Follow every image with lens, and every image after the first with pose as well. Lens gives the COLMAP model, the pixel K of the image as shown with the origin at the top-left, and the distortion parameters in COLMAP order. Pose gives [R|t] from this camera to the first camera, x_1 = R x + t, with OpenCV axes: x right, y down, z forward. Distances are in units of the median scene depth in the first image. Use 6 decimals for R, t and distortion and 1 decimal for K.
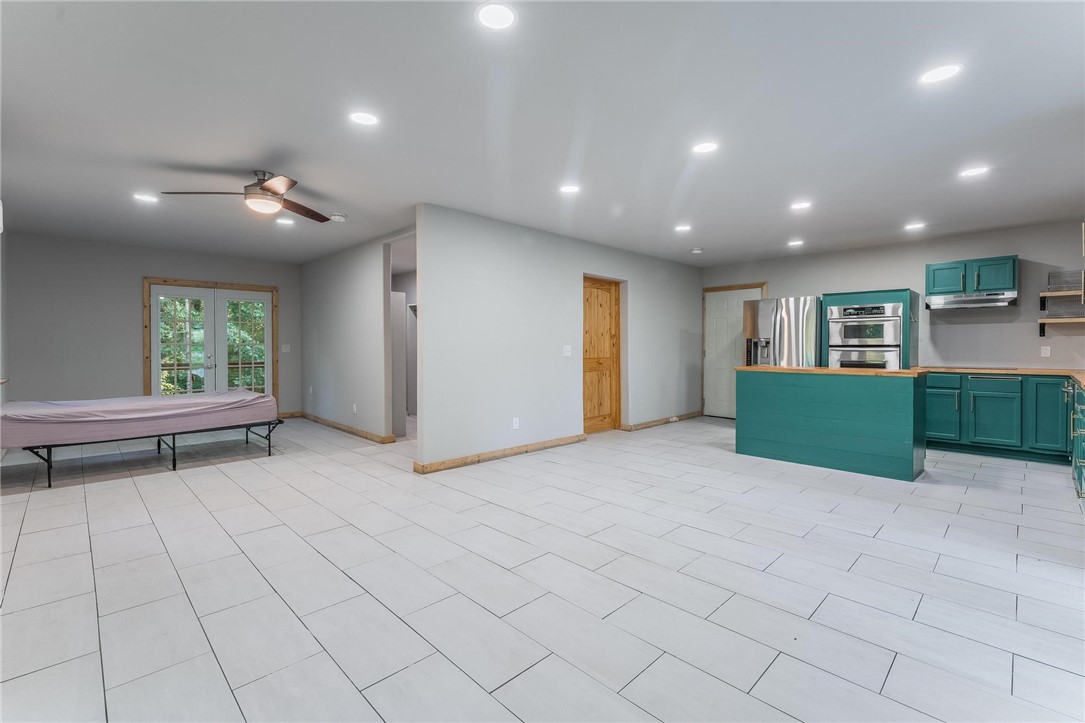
lens RADIAL K [[468.1, 0, 544.1], [0, 468.1, 356.6], [0, 0, 1]] dist [-0.016333, -0.000197]
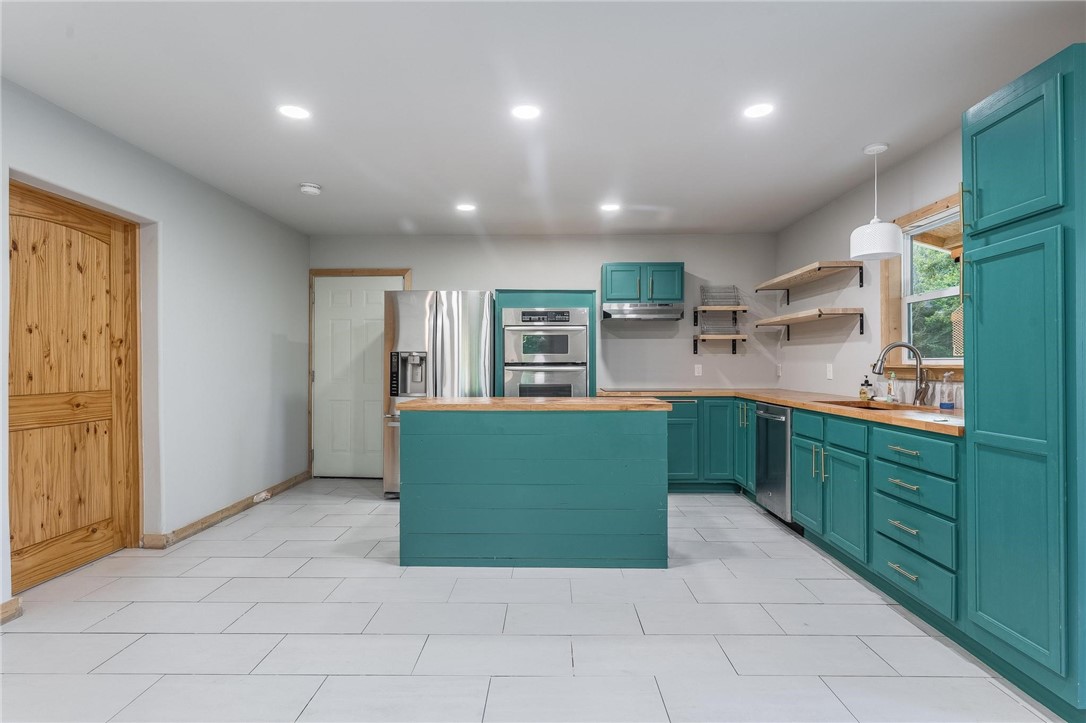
lens RADIAL K [[549.1, 0, 543.6], [0, 549.1, 363.9], [0, 0, 1]] dist [0.007034, 0.000476]
pose [[0.716204, 0.000777, 0.697890, 0.072821], [0.014011, 0.999782, -0.015493, -0.008873], [-0.697750, 0.020874, 0.716037, 0.348049]]
